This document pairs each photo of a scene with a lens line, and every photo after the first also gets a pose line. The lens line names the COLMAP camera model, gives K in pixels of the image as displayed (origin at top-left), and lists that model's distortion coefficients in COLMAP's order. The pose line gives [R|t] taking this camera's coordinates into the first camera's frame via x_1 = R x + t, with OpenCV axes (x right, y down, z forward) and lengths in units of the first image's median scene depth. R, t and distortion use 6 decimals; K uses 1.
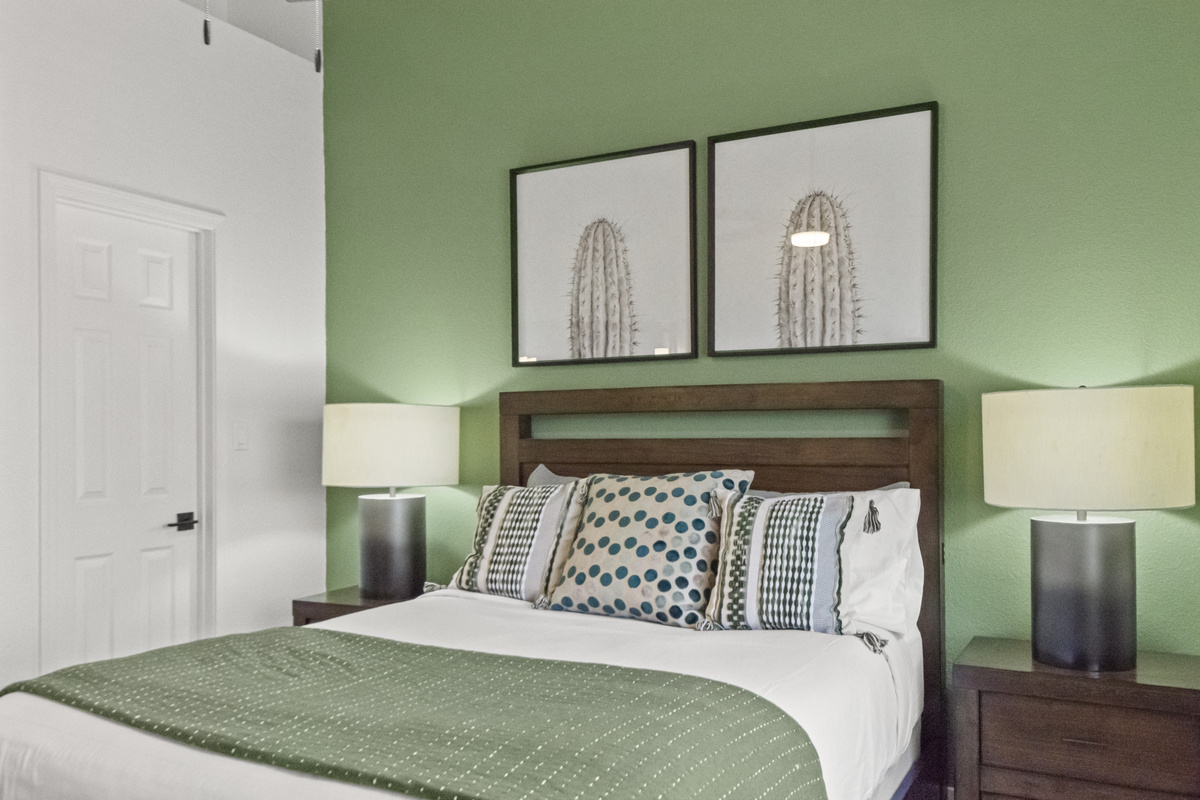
lens RADIAL K [[953.8, 0, 611.3], [0, 953.8, 438.5], [0, 0, 1]] dist [0.035784, -0.004621]
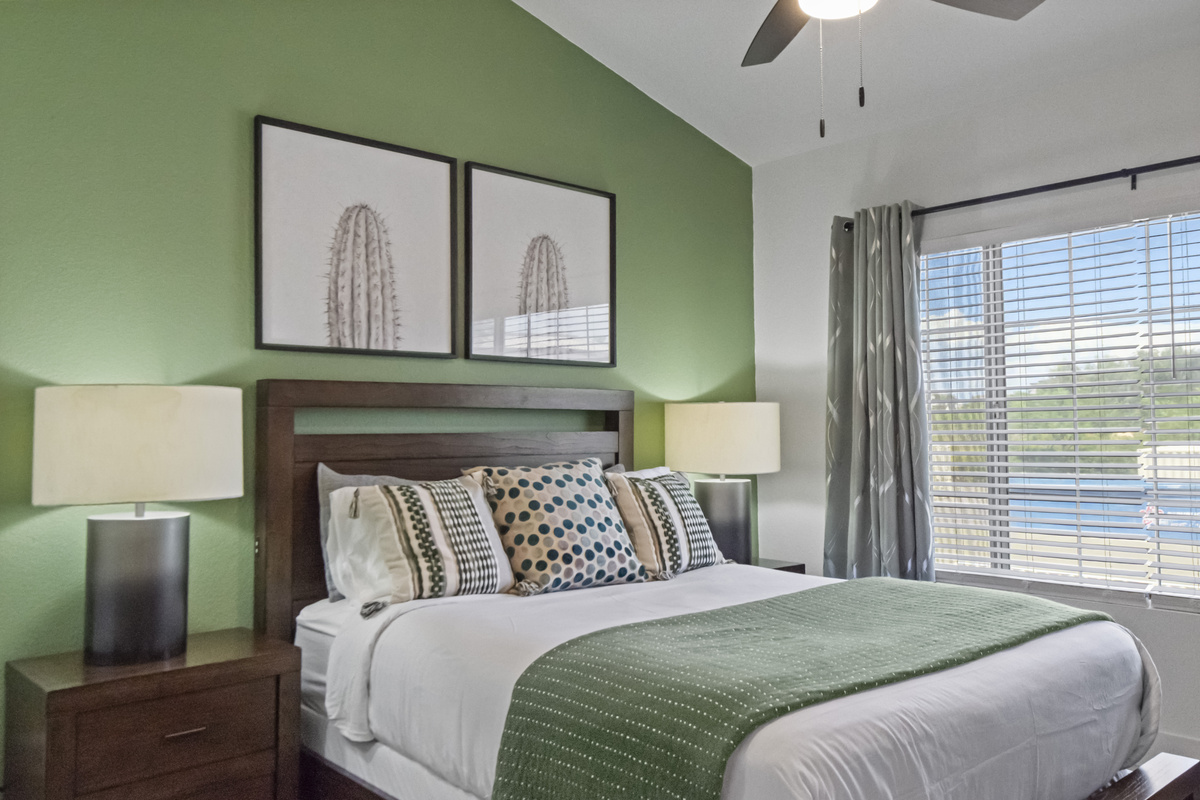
lens RADIAL K [[953.8, 0, 605.1], [0, 953.8, 401.1], [0, 0, 1]] dist [0.035784, -0.004621]
pose [[0.346144, 0.028645, 0.937744, -0.932396], [0.006250, 0.999441, -0.032836, 0.000471], [-0.938161, 0.017227, 0.345771, 0.504315]]
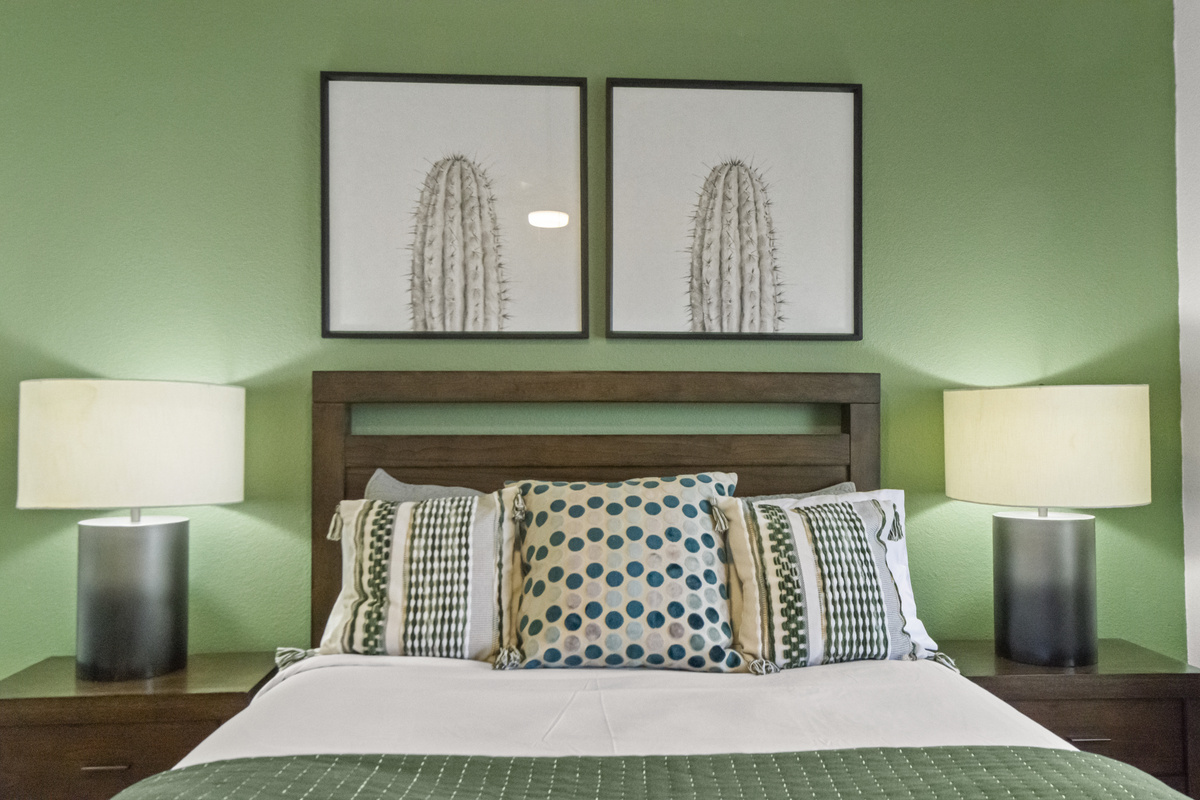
lens RADIAL K [[1023.0, 0, 608.1], [0, 1023.0, 381.5], [0, 0, 1]] dist [0.084539, -0.093289]
pose [[0.852721, 0.025583, 0.521740, -0.389348], [-0.001748, 0.998934, -0.046125, -0.005600], [-0.522363, 0.038420, 0.851857, 0.249405]]
